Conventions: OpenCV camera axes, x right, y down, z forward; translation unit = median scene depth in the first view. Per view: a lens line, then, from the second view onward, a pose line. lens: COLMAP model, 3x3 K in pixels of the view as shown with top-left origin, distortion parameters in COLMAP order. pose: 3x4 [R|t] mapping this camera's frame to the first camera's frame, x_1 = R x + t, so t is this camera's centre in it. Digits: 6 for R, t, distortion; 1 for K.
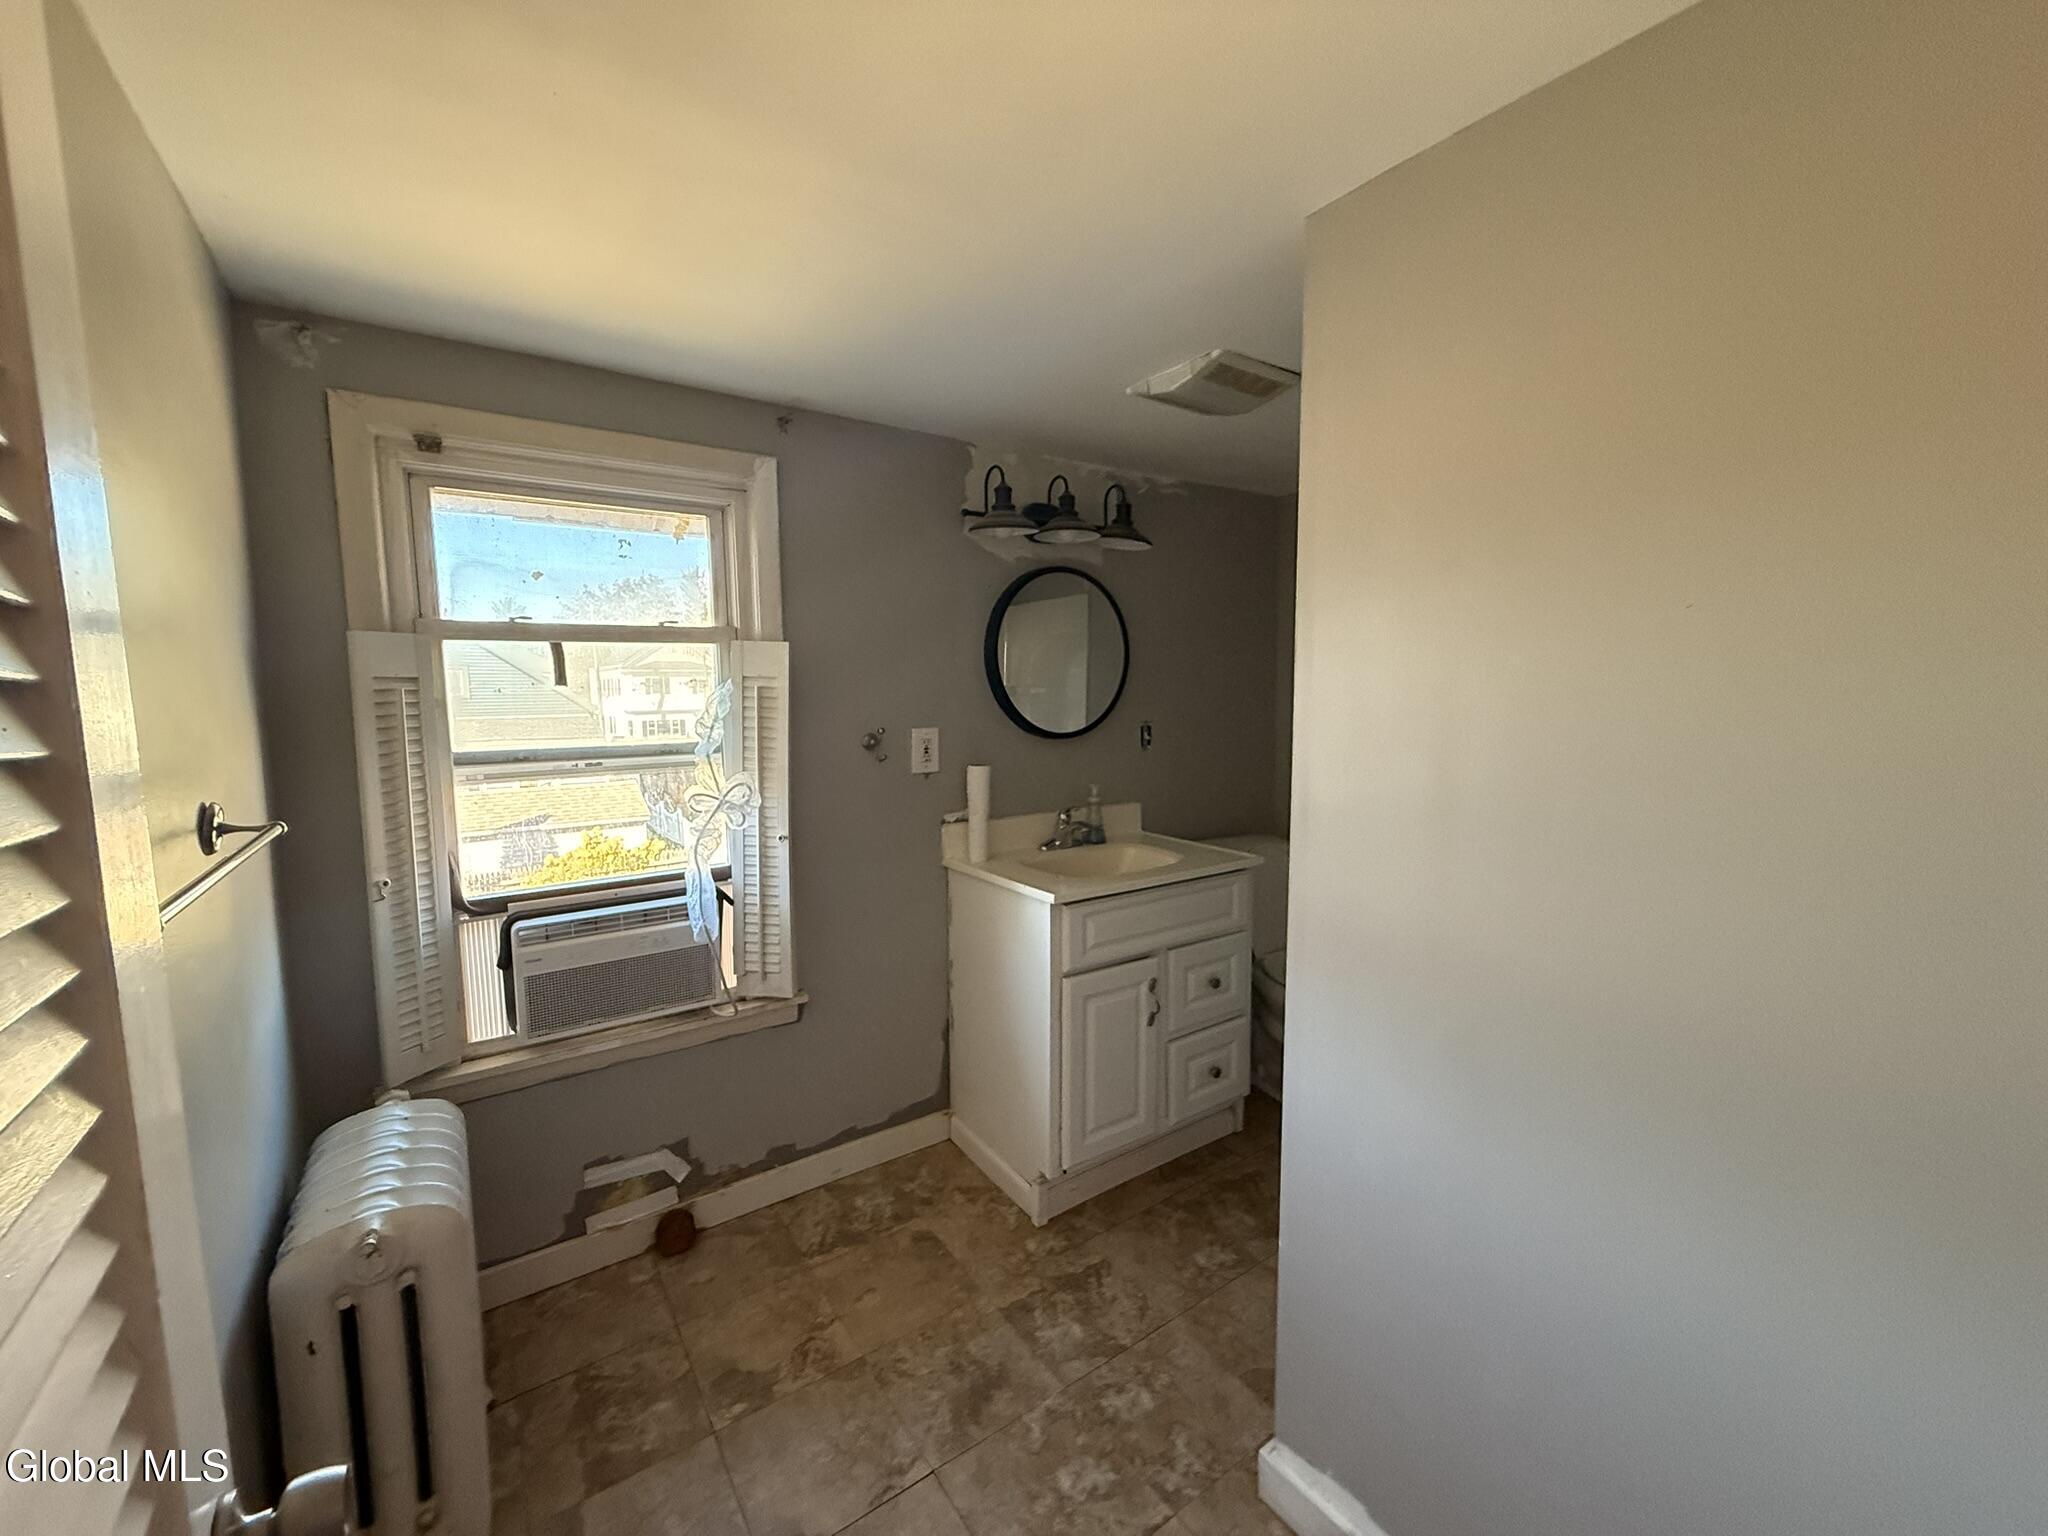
lens RADIAL K [[815.8, 0, 1019.5], [0, 815.8, 764.4], [0, 0, 1]] dist [0.000733, -0.000476]
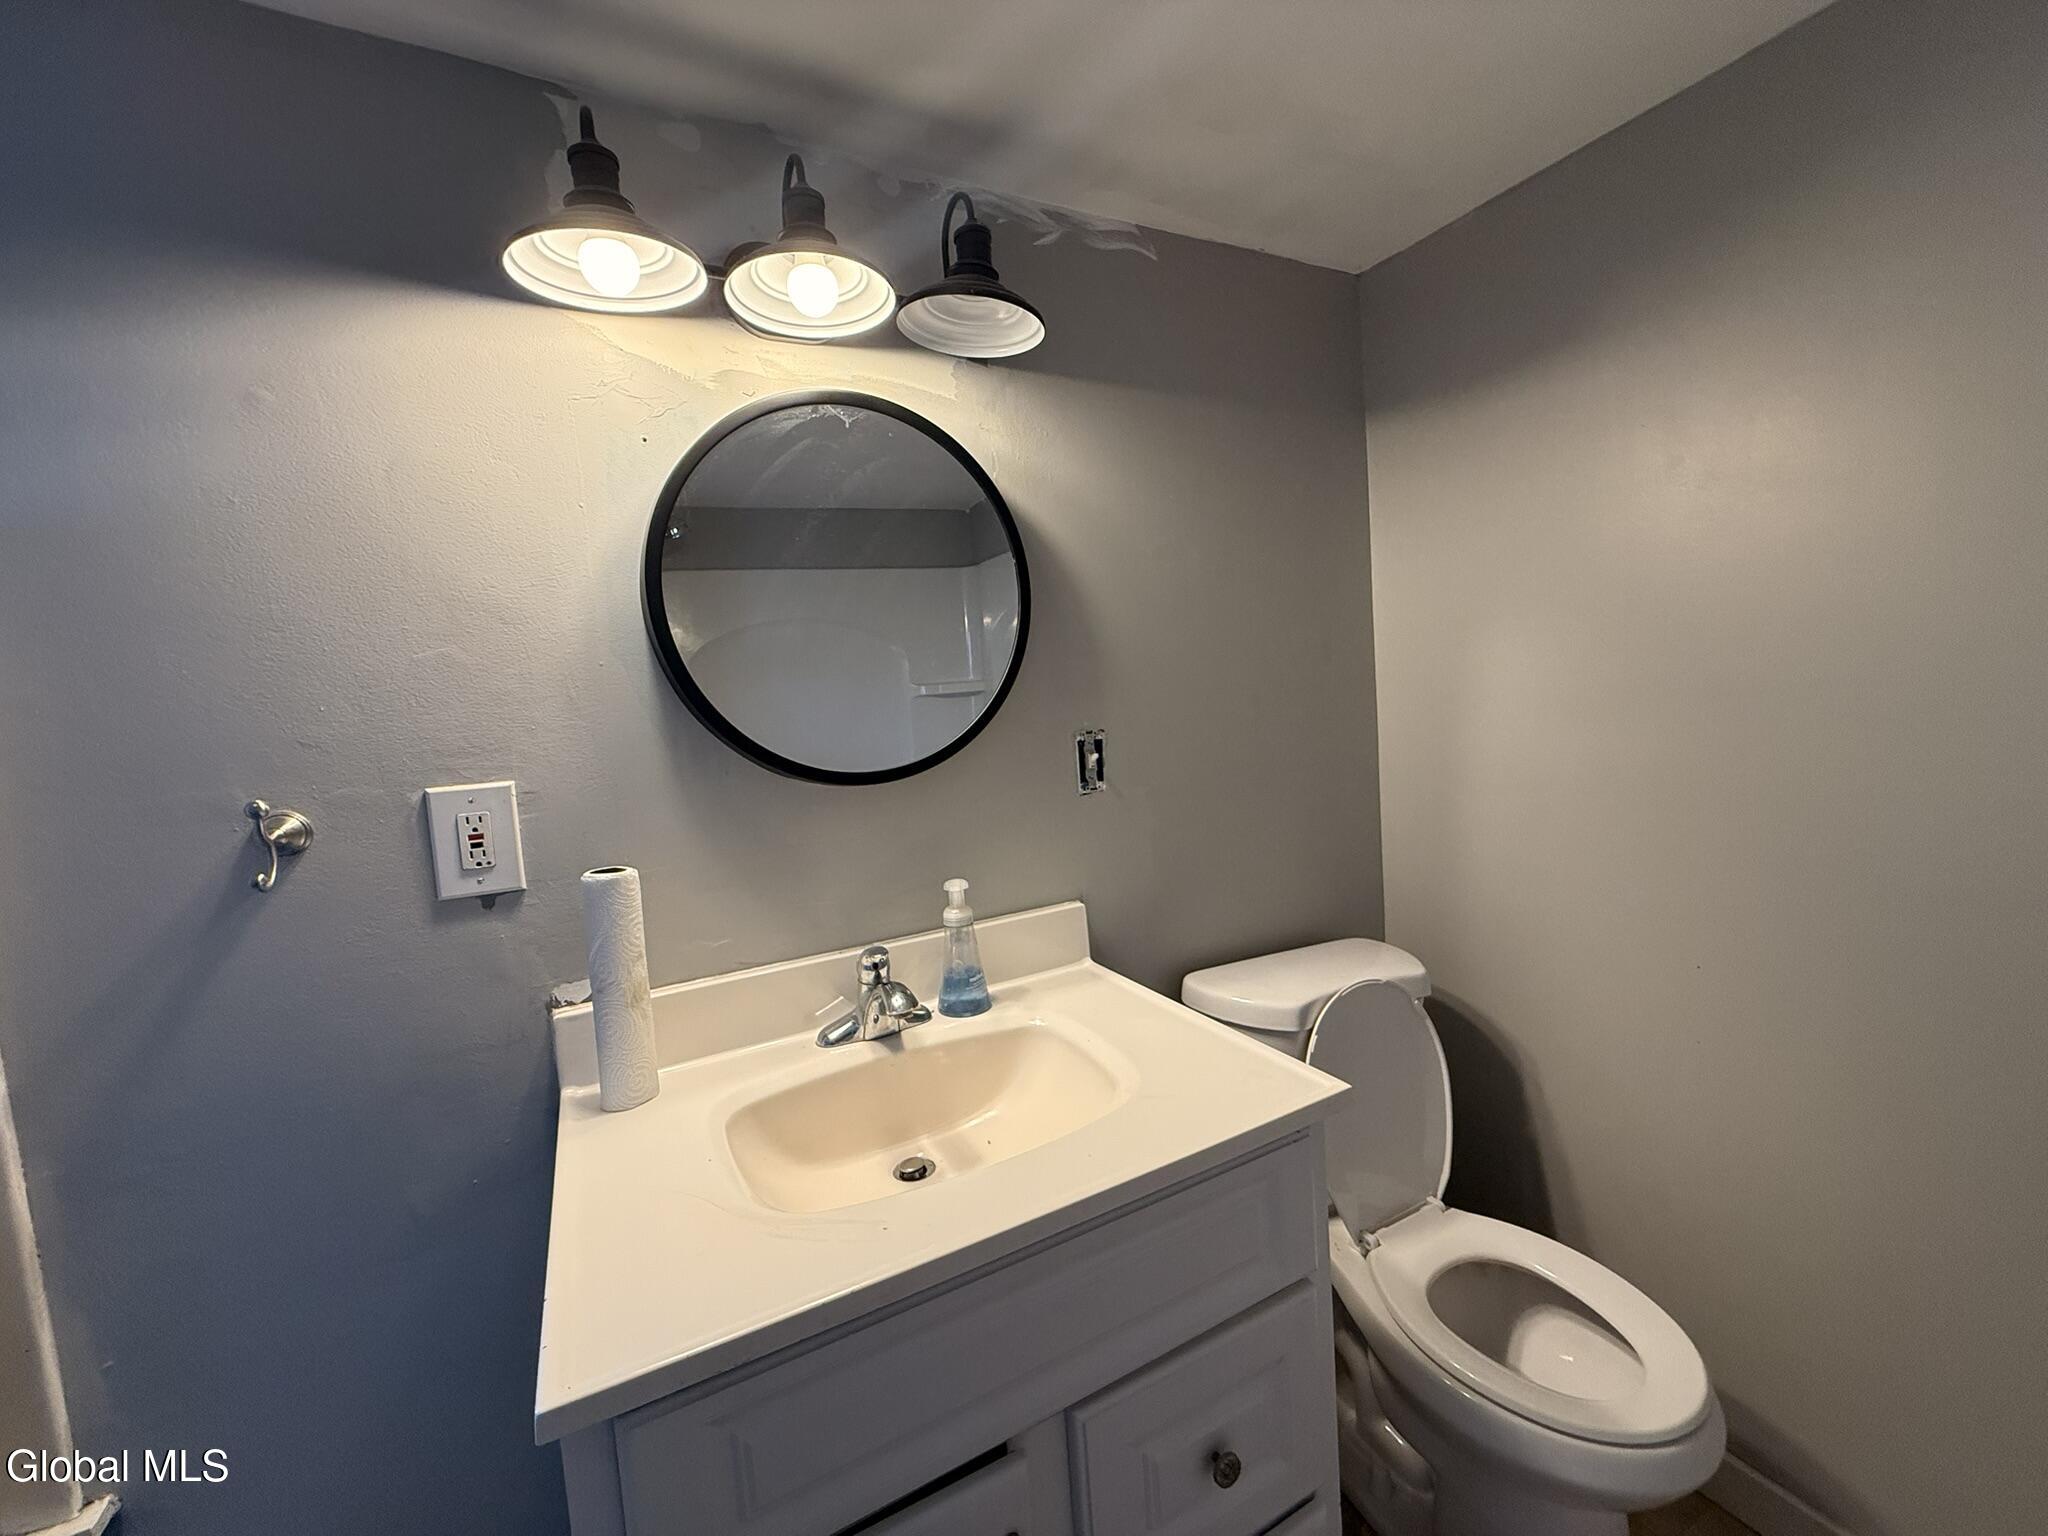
lens RADIAL K [[815.8, 0, 1019.5], [0, 815.8, 764.4], [0, 0, 1]] dist [0.000733, -0.000476]
pose [[0.992954, -0.046966, -0.108800, 0.180616], [0.048027, 0.998820, 0.007150, -0.041041], [0.108336, -0.012325, 0.994038, 0.556410]]
